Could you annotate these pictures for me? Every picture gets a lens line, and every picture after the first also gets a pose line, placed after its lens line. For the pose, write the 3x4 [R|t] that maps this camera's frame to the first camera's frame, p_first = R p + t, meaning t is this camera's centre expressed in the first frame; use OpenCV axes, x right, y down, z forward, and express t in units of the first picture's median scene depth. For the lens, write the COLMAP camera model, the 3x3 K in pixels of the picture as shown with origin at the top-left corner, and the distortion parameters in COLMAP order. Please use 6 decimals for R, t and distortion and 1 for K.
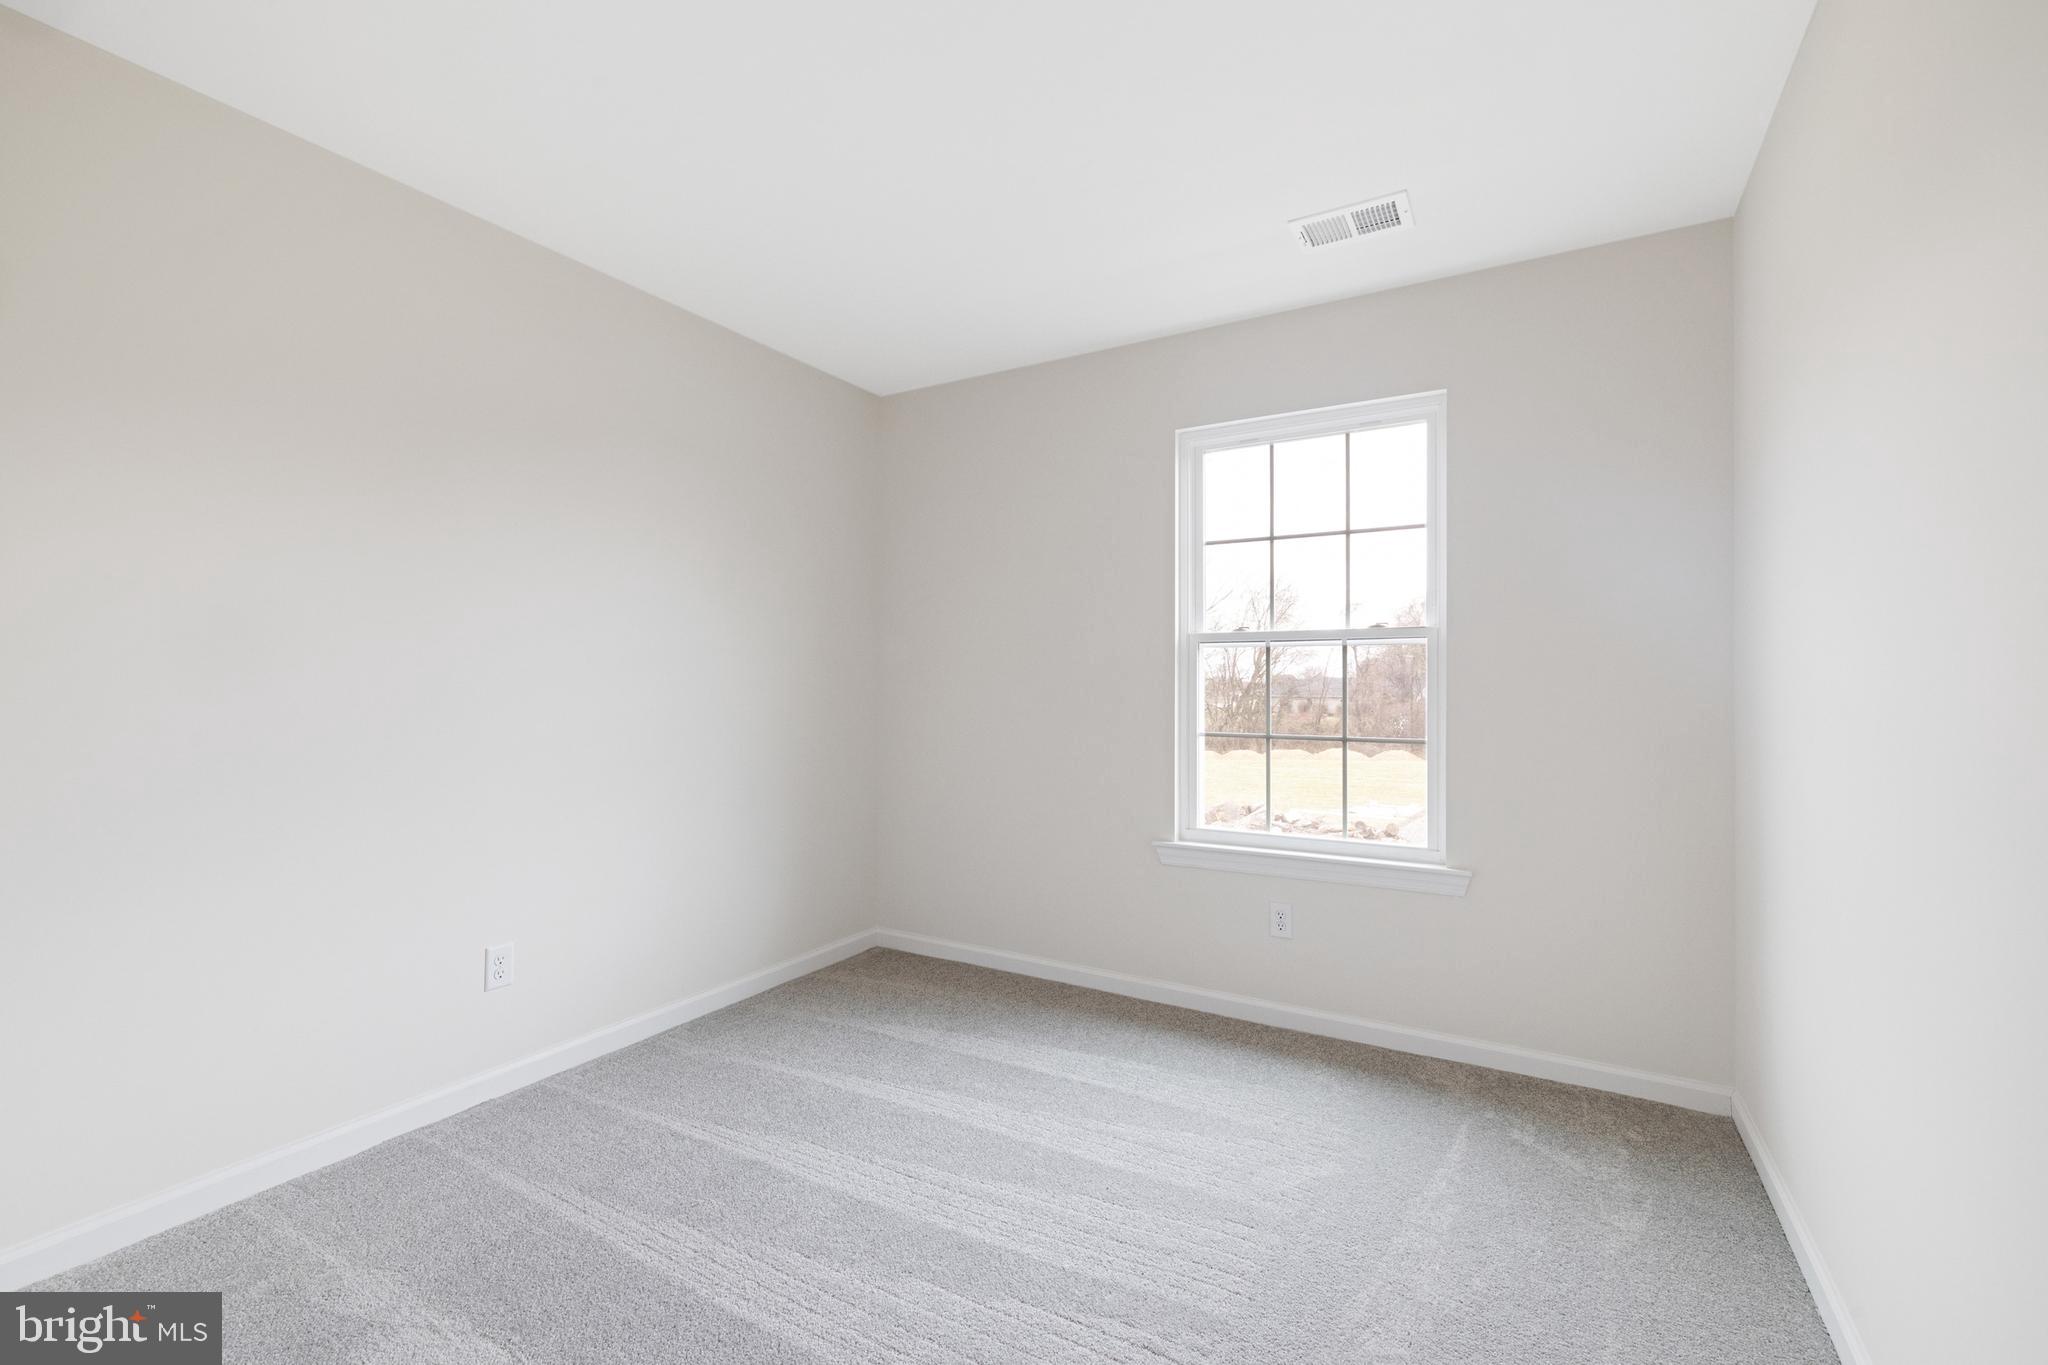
lens RADIAL K [[966.8, 0, 977.5], [0, 966.8, 685.5], [0, 0, 1]] dist [0.001310, 0.000001]
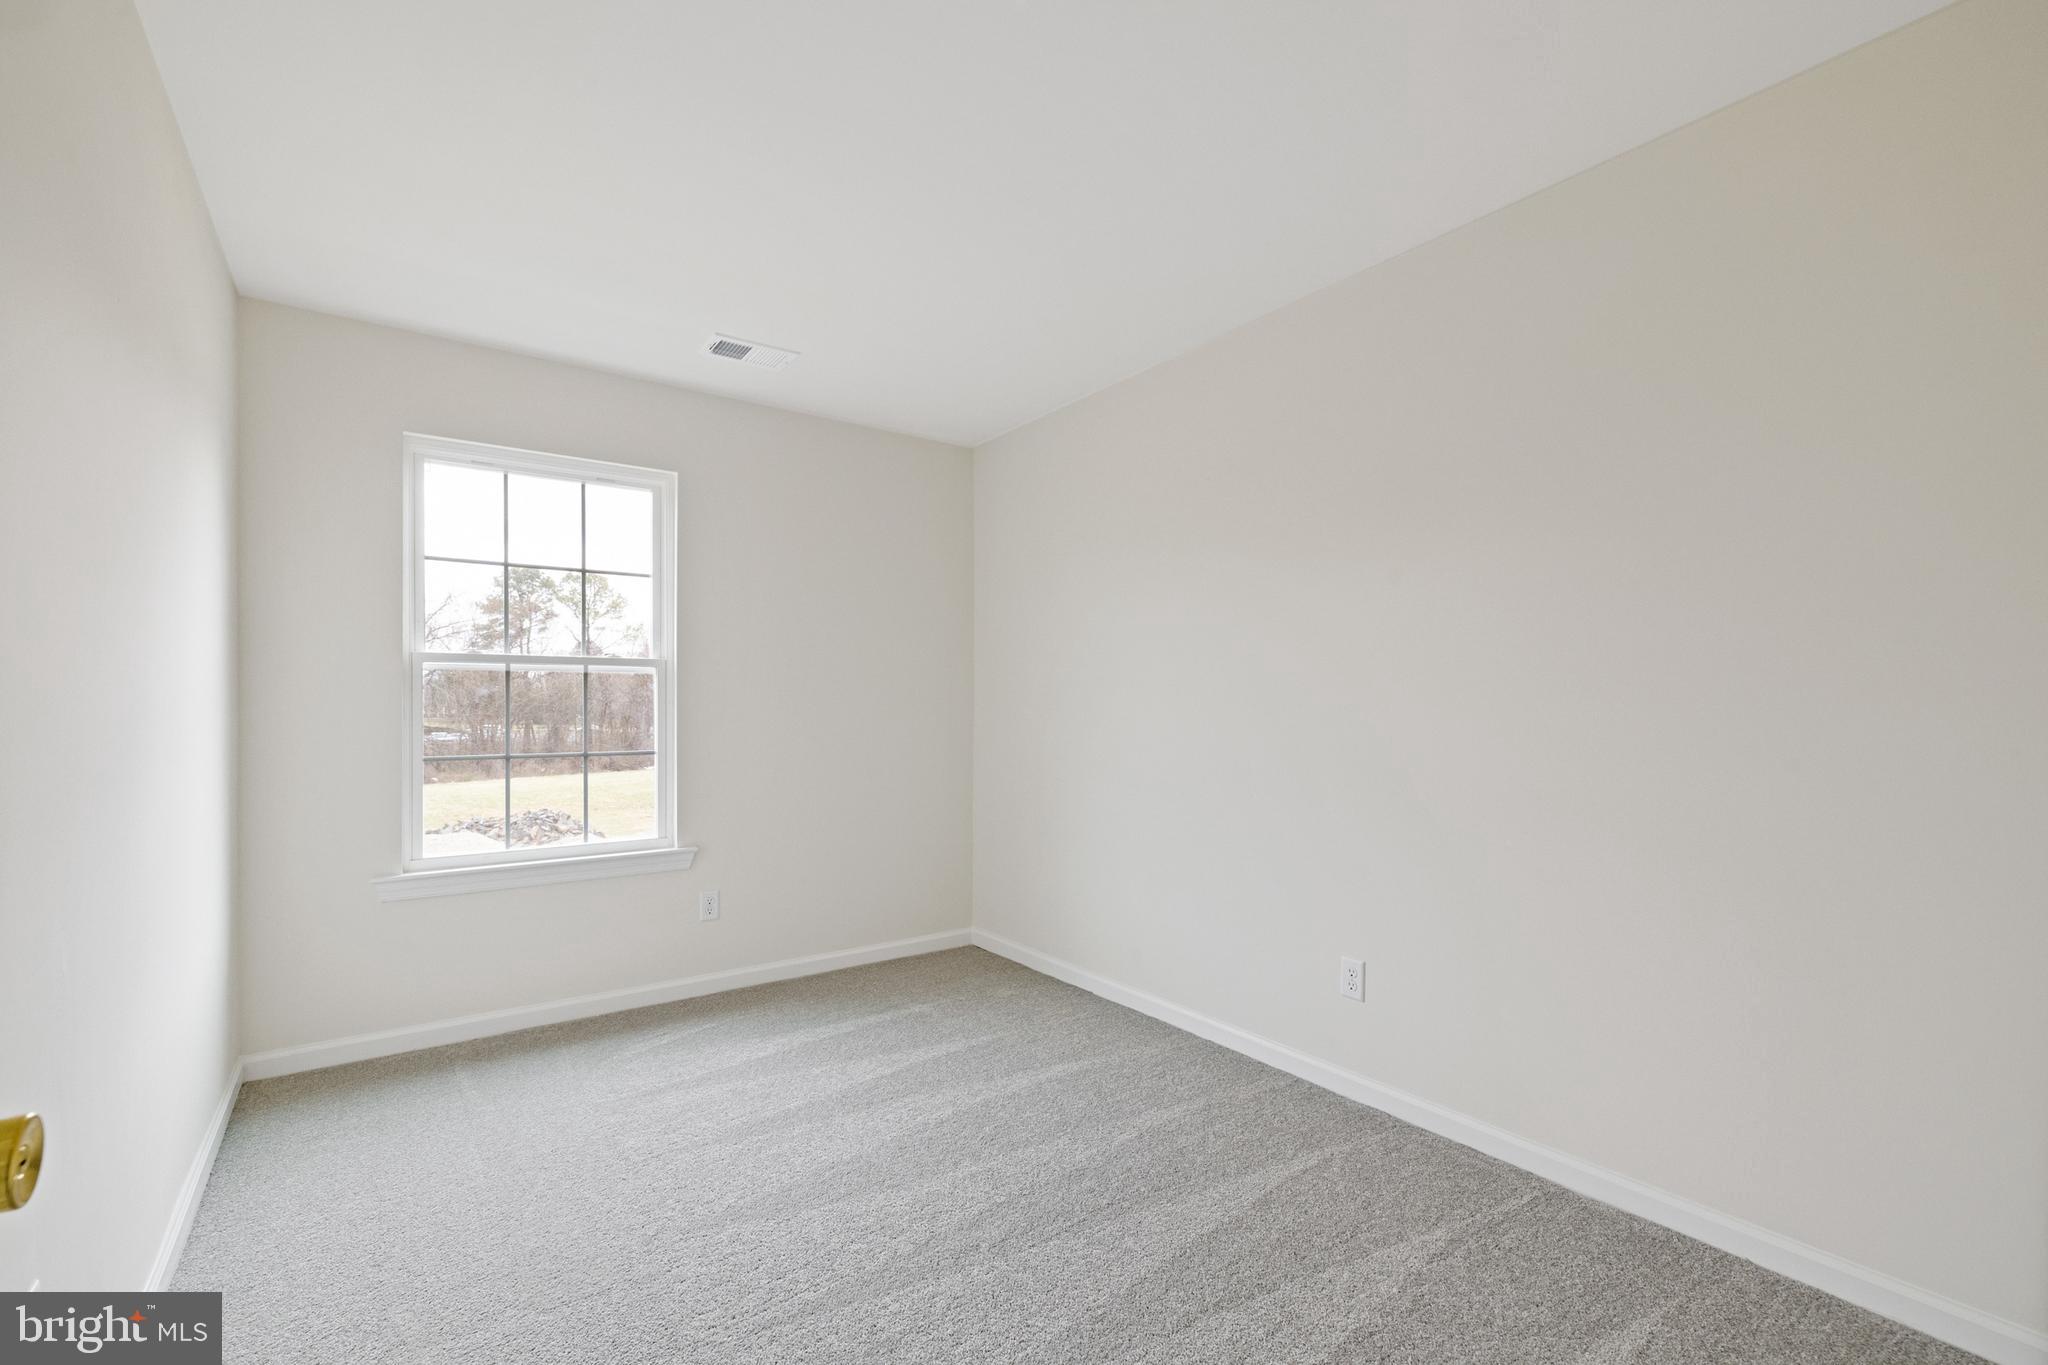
lens RADIAL K [[859.0, 0, 1021.4], [0, 859.0, 701.0], [0, 0, 1]] dist [0.003539, 0.000221]
pose [[0.366824, -0.009928, 0.930237, -0.382684], [-0.008284, 0.999869, 0.013938, -0.025399], [-0.930253, -0.012819, 0.366694, 0.159250]]
